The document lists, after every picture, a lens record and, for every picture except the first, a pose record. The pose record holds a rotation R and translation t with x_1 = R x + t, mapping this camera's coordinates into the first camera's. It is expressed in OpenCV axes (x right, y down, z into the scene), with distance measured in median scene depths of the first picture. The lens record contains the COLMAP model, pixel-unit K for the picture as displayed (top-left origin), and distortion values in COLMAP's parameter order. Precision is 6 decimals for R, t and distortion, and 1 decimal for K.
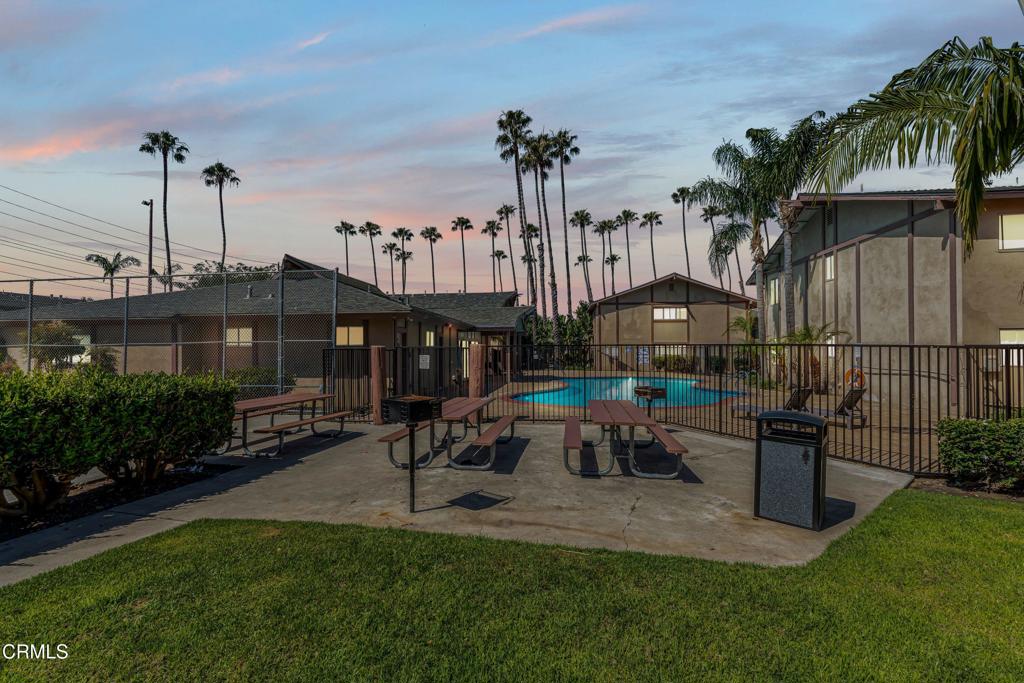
lens RADIAL K [[446.5, 0, 515.2], [0, 446.5, 345.3], [0, 0, 1]] dist [0.002244, 0.000361]
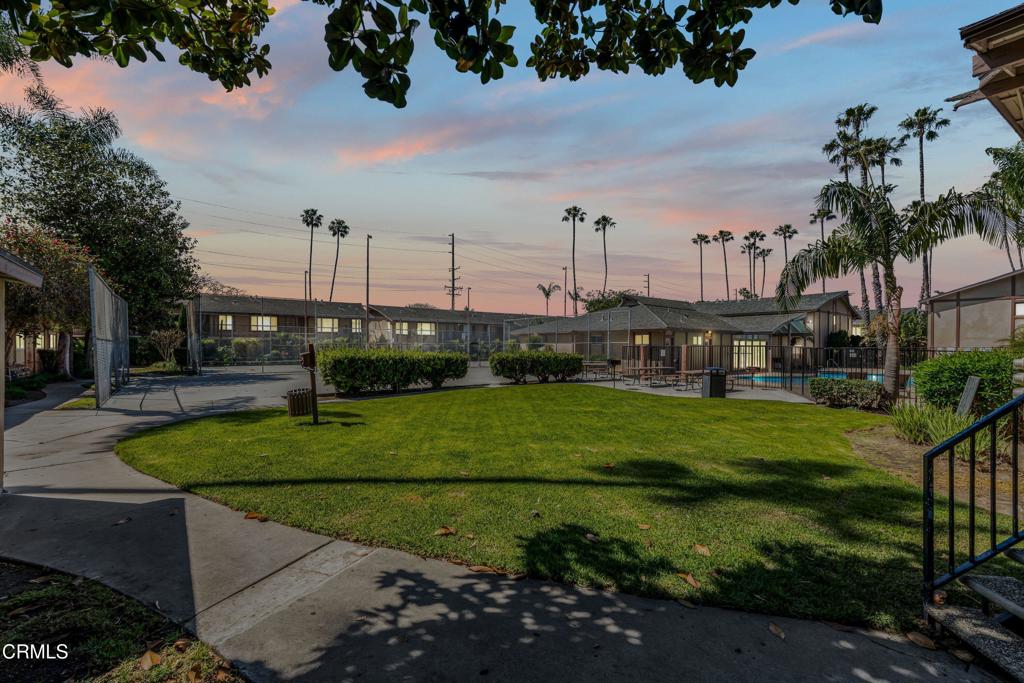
lens RADIAL K [[446.5, 0, 512.8], [0, 446.5, 344.4], [0, 0, 1]] dist [0.002244, 0.000361]
pose [[0.694104, 0.011282, -0.719786, 0.205229], [-0.006653, 0.999935, 0.009257, -0.002859], [0.719844, -0.001637, 0.694134, -0.247911]]
